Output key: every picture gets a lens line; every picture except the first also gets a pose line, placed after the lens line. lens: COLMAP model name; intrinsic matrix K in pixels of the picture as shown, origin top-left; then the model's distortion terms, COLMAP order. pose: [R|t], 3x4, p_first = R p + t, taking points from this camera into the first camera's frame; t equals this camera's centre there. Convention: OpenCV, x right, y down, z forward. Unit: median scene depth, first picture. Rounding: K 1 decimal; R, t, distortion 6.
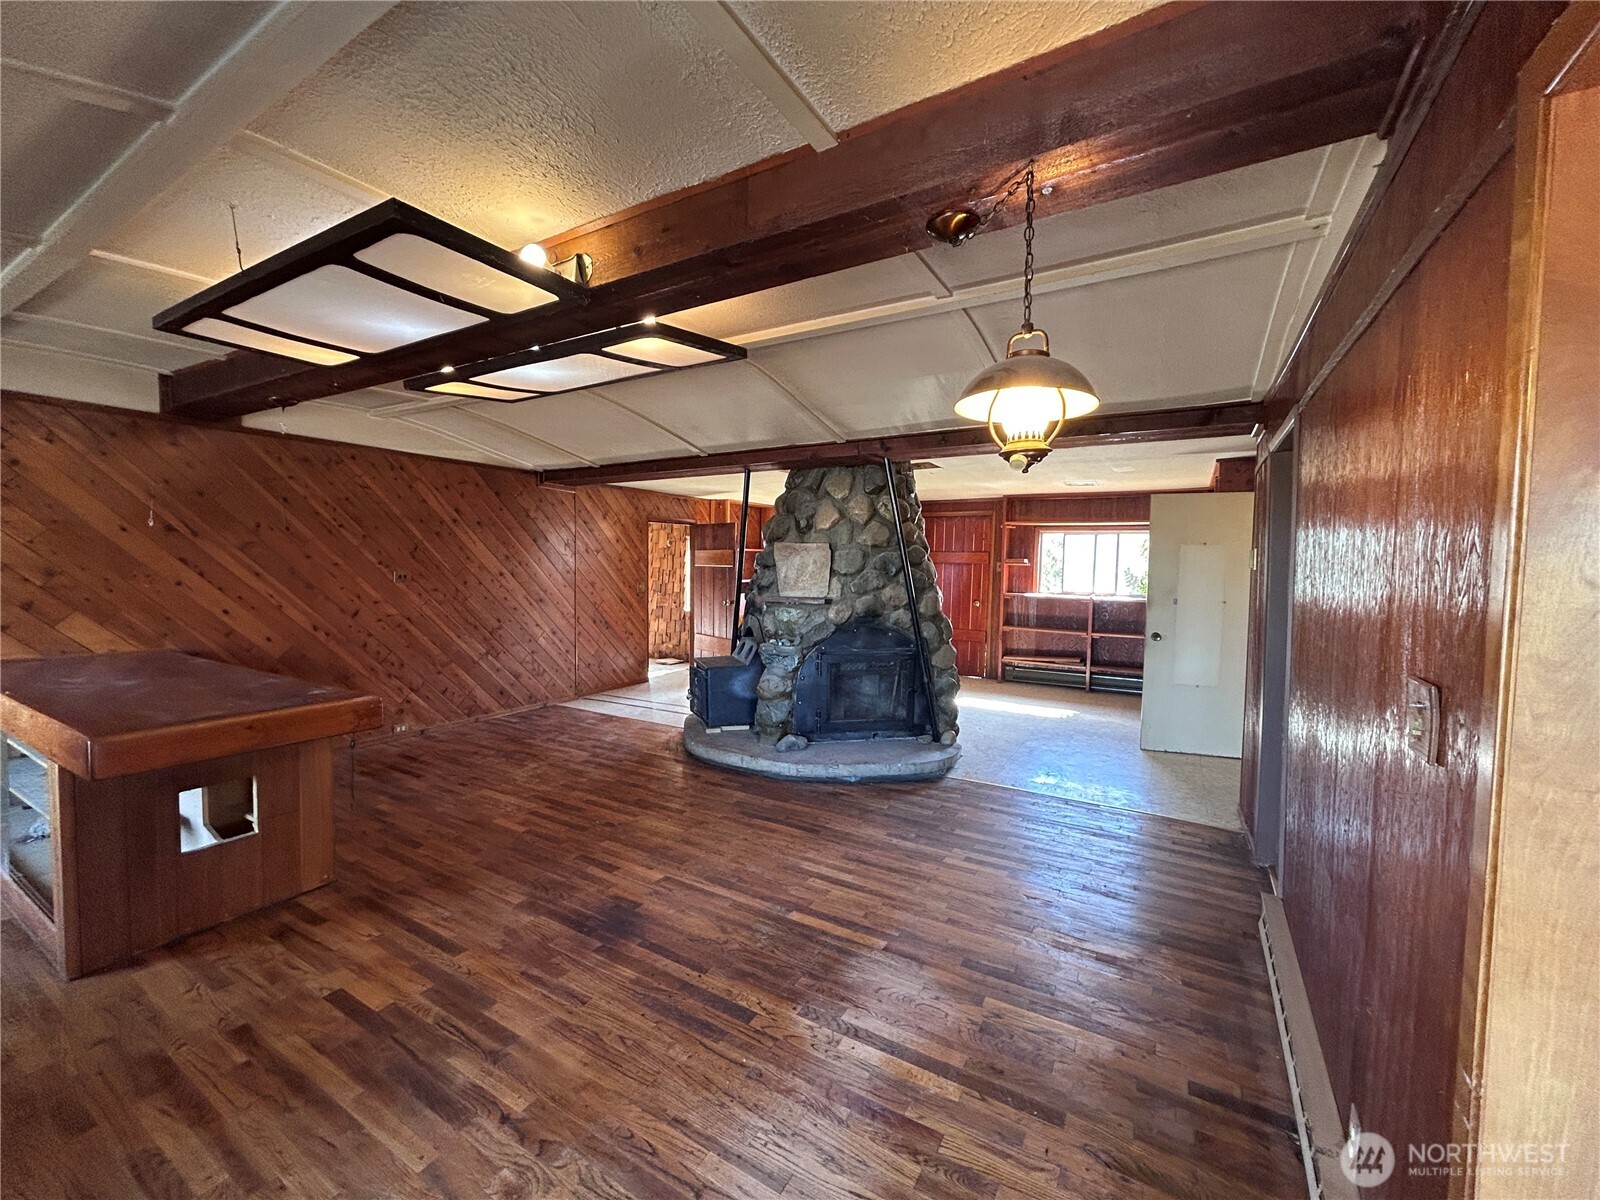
lens RADIAL K [[643.6, 0, 801.5], [0, 643.6, 602.0], [0, 0, 1]] dist [-0.001078, 0.001329]
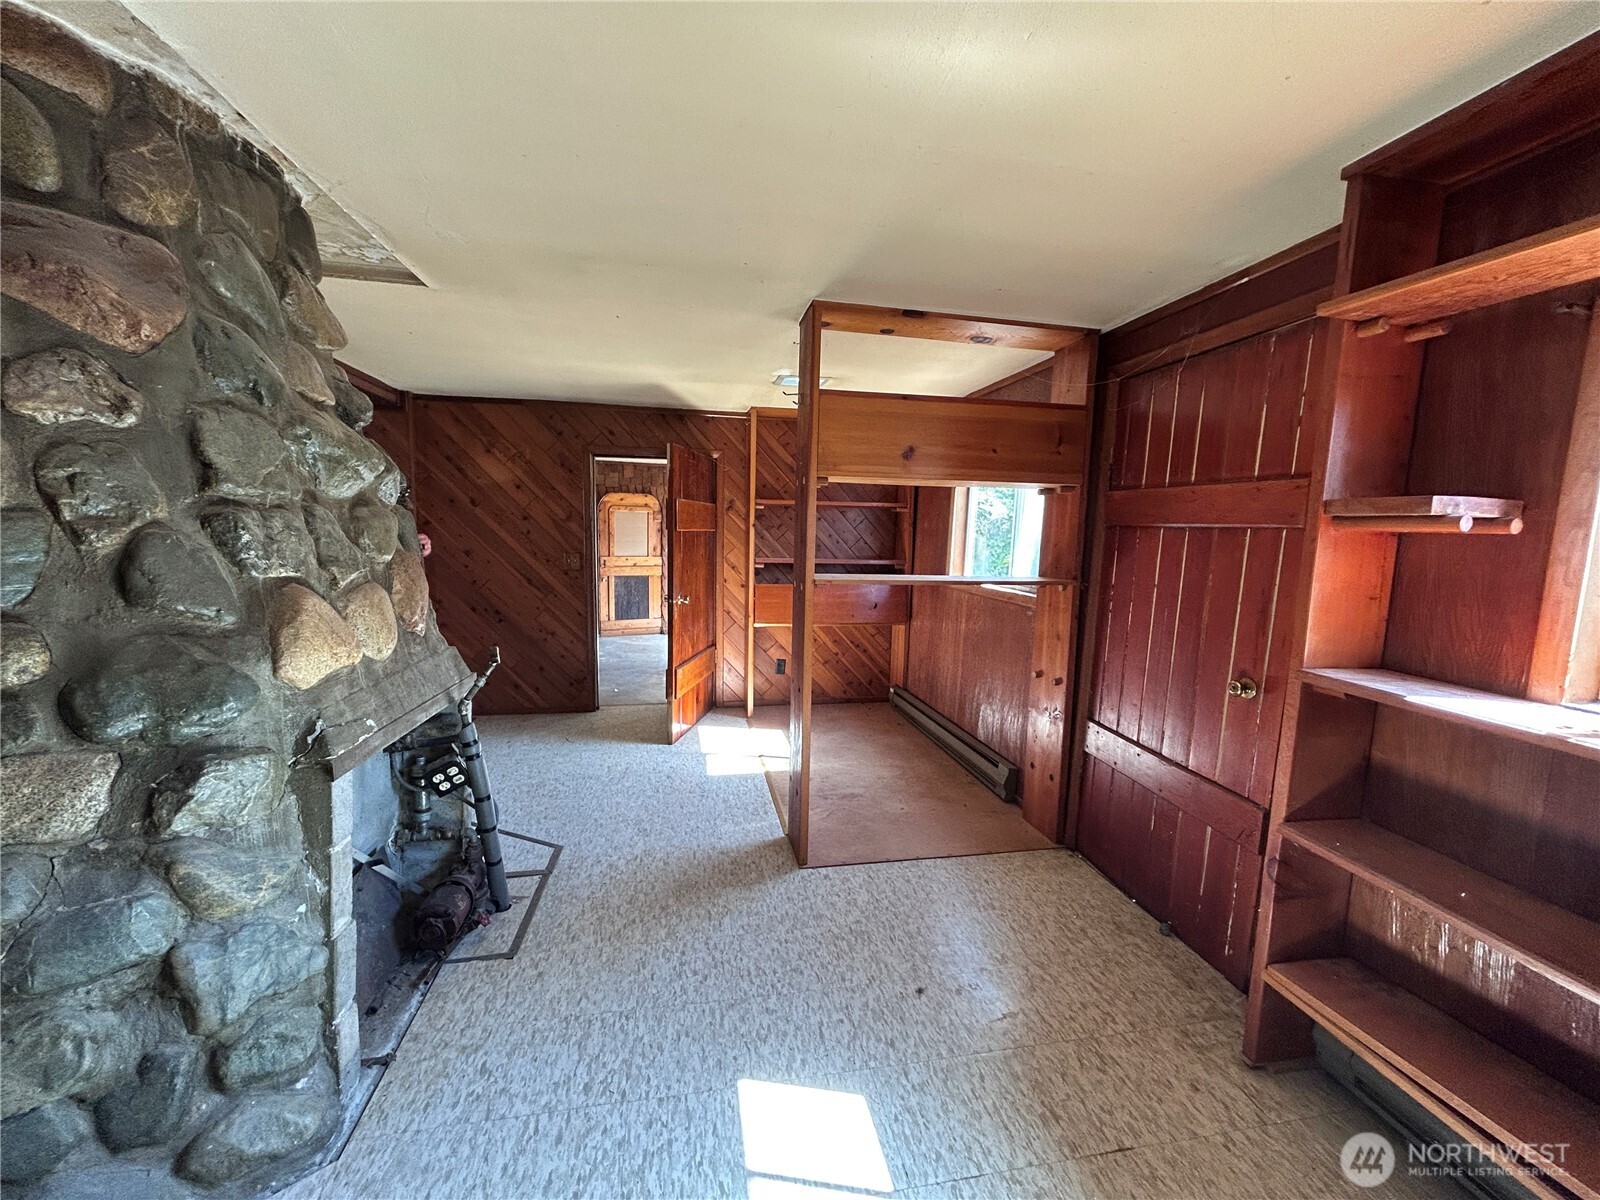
lens RADIAL K [[643.6, 0, 805.0], [0, 643.6, 608.1], [0, 0, 1]] dist [-0.001078, 0.001329]
pose [[0.656714, 0.107410, -0.746451, 0.716873], [-0.072383, 0.994213, 0.079379, -0.085988], [0.750658, 0.001901, 0.660688, 1.457161]]
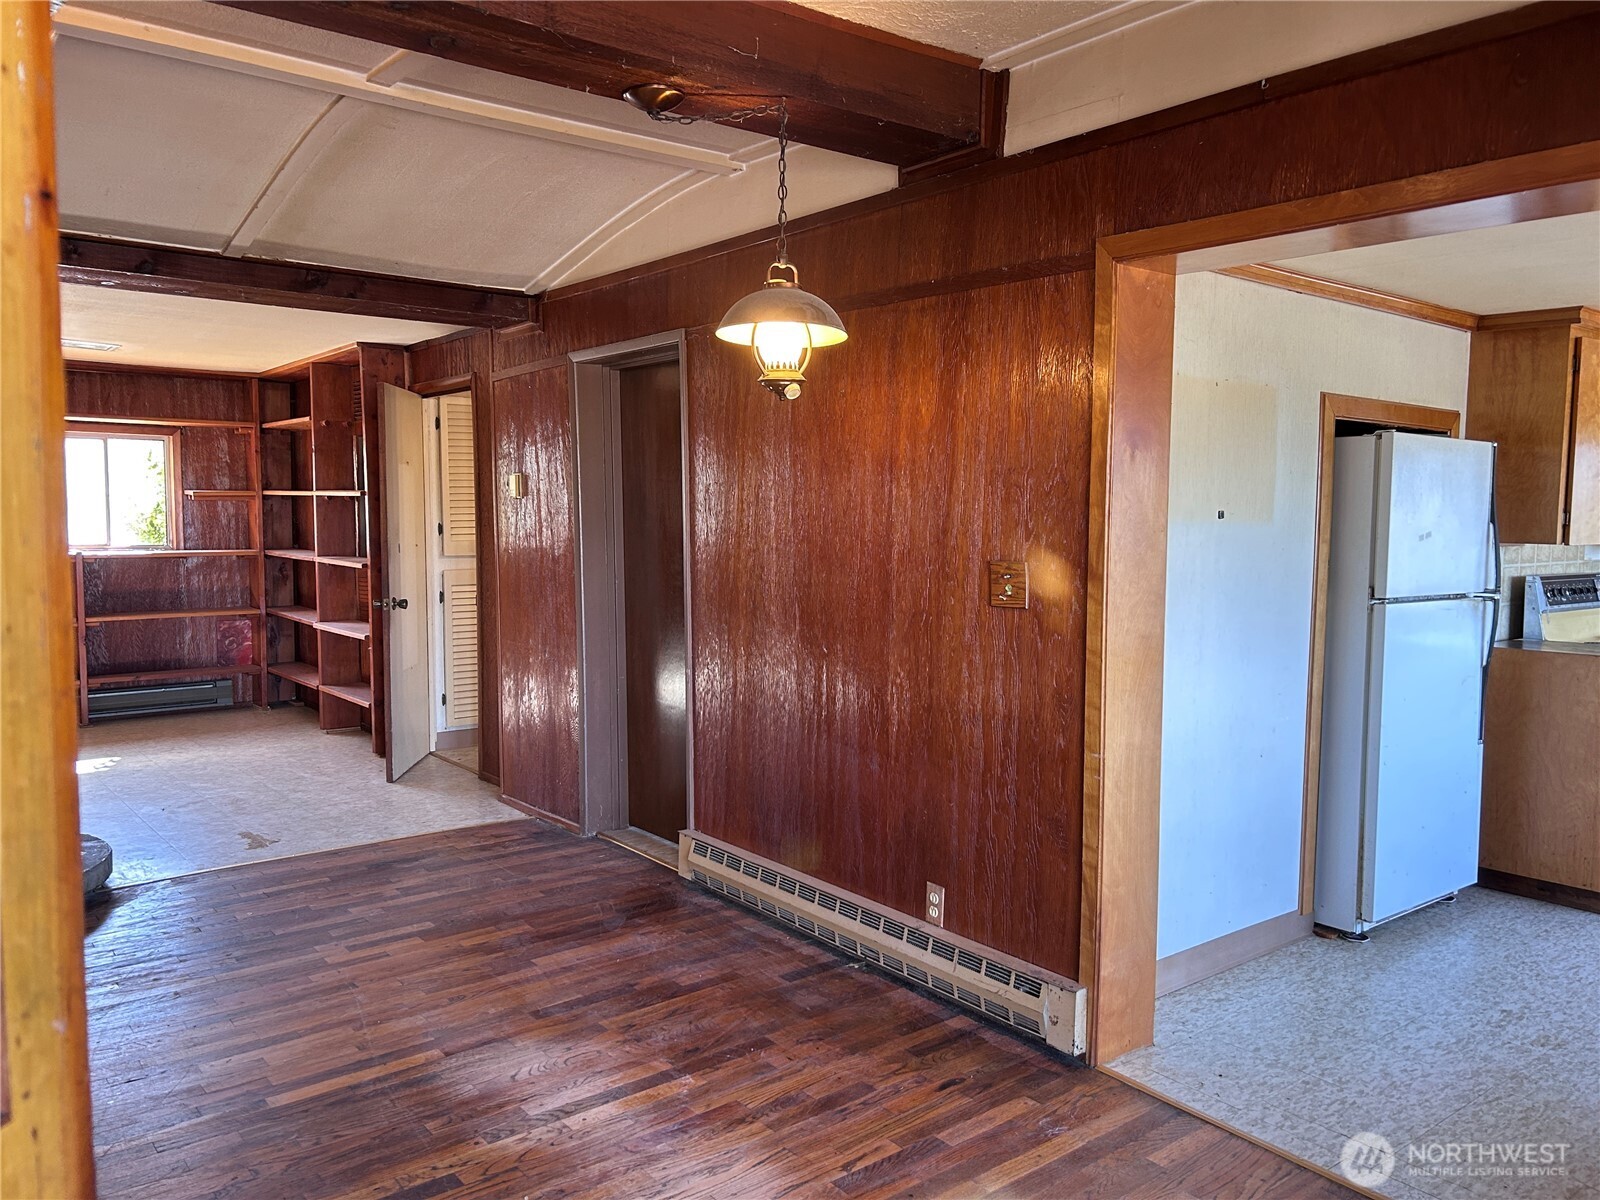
lens RADIAL K [[1211.5, 0, 793.4], [0, 1211.5, 602.5], [0, 0, 1]] dist [0.039767, -0.033818]
pose [[0.352442, -0.083149, 0.932133, -0.566952], [0.056206, 0.996128, 0.067606, -0.002157], [-0.934144, 0.028565, 0.355751, 0.116117]]
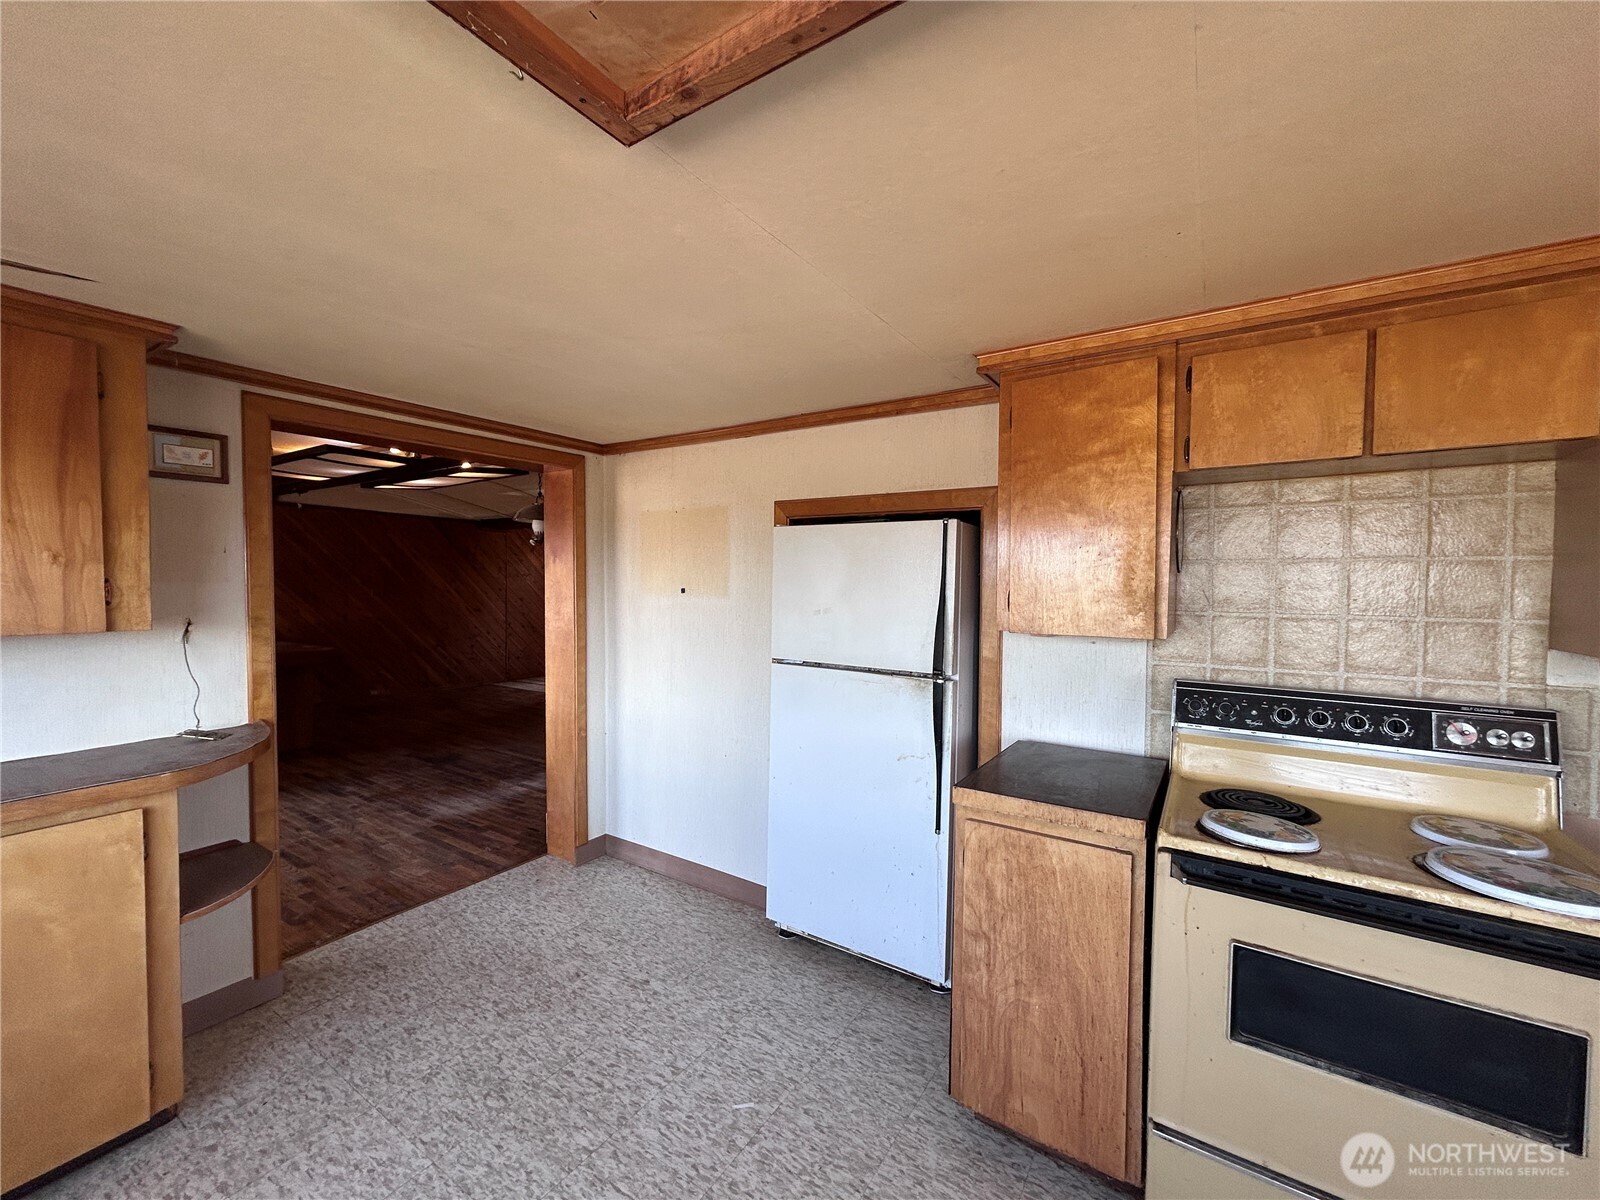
lens RADIAL K [[643.6, 0, 802.8], [0, 643.6, 604.1], [0, 0, 1]] dist [-0.001078, 0.001329]
pose [[0.999185, -0.002906, -0.040259, 0.602164], [0.001489, 0.999380, -0.035190, 0.056834], [0.040337, 0.035101, 0.998569, -0.648568]]
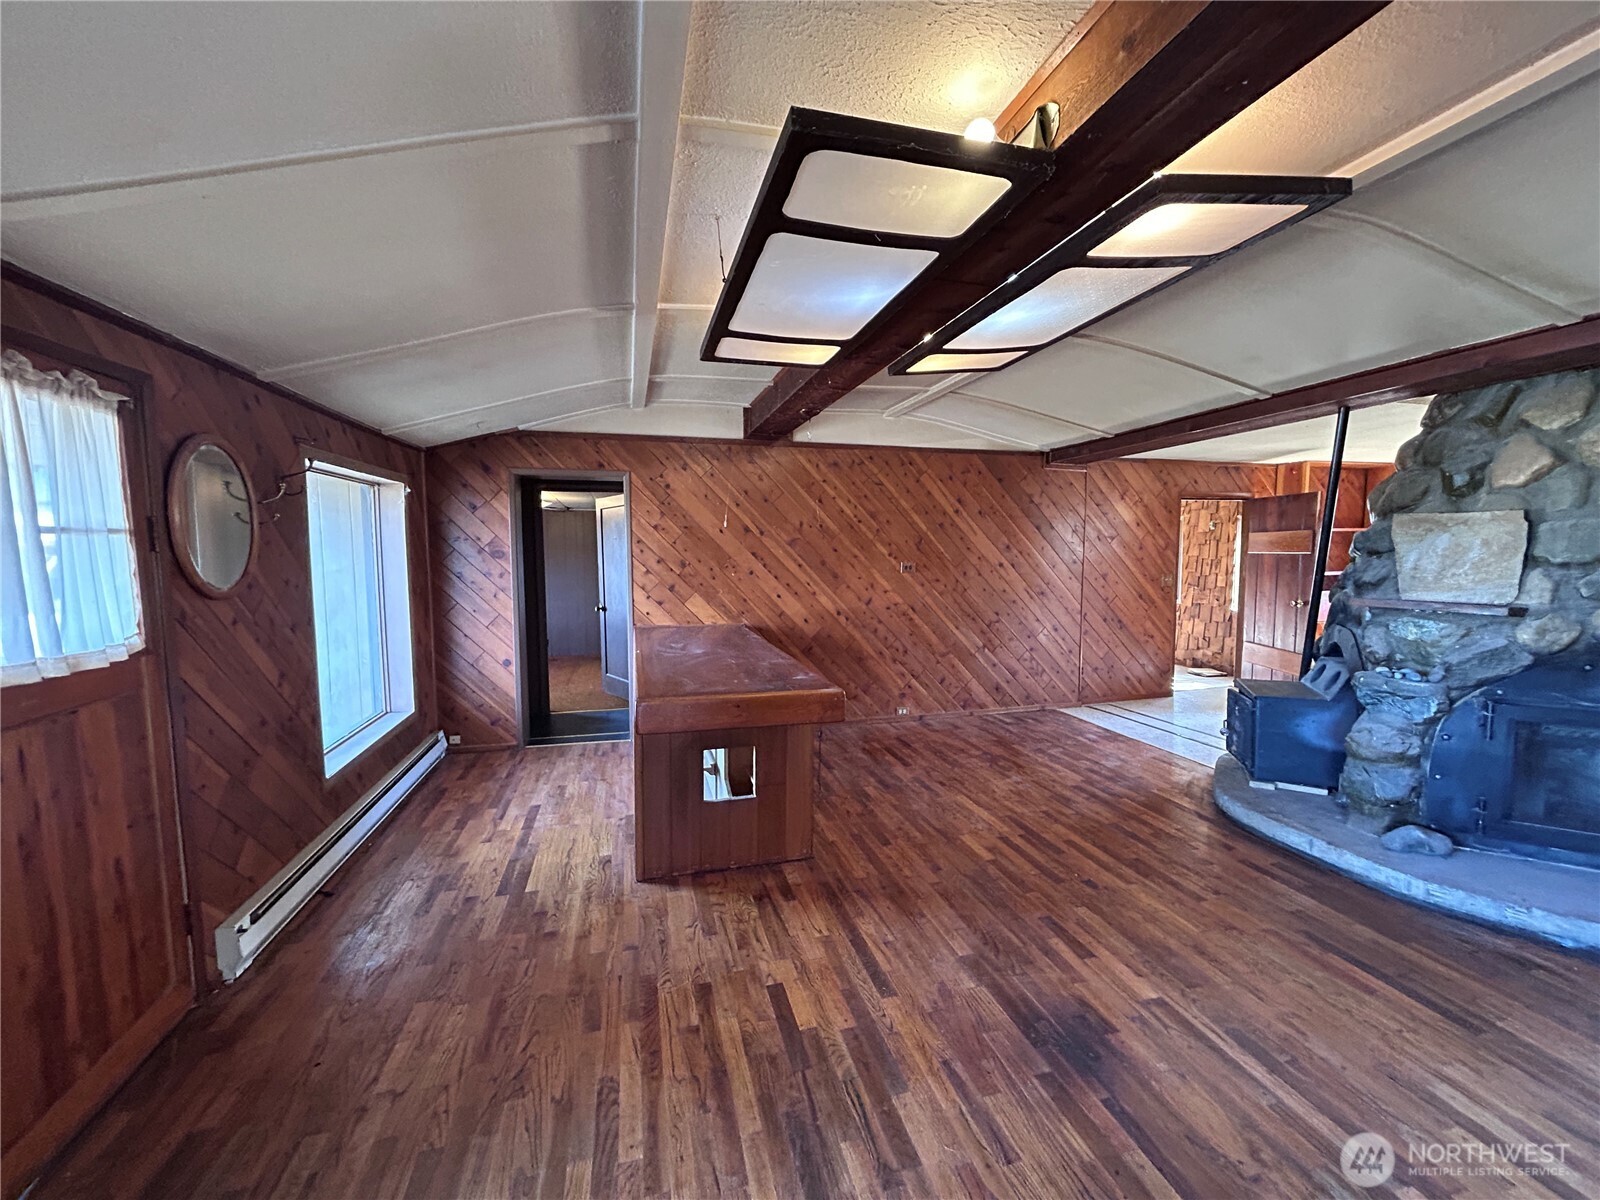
lens RADIAL K [[643.6, 0, 799.8], [0, 643.6, 601.4], [0, 0, 1]] dist [-0.001078, 0.001329]
pose [[0.710534, 0.038420, -0.702613, -0.011531], [-0.028206, 0.999261, 0.026116, -0.008477], [0.703097, 0.001262, 0.711092, 0.174375]]
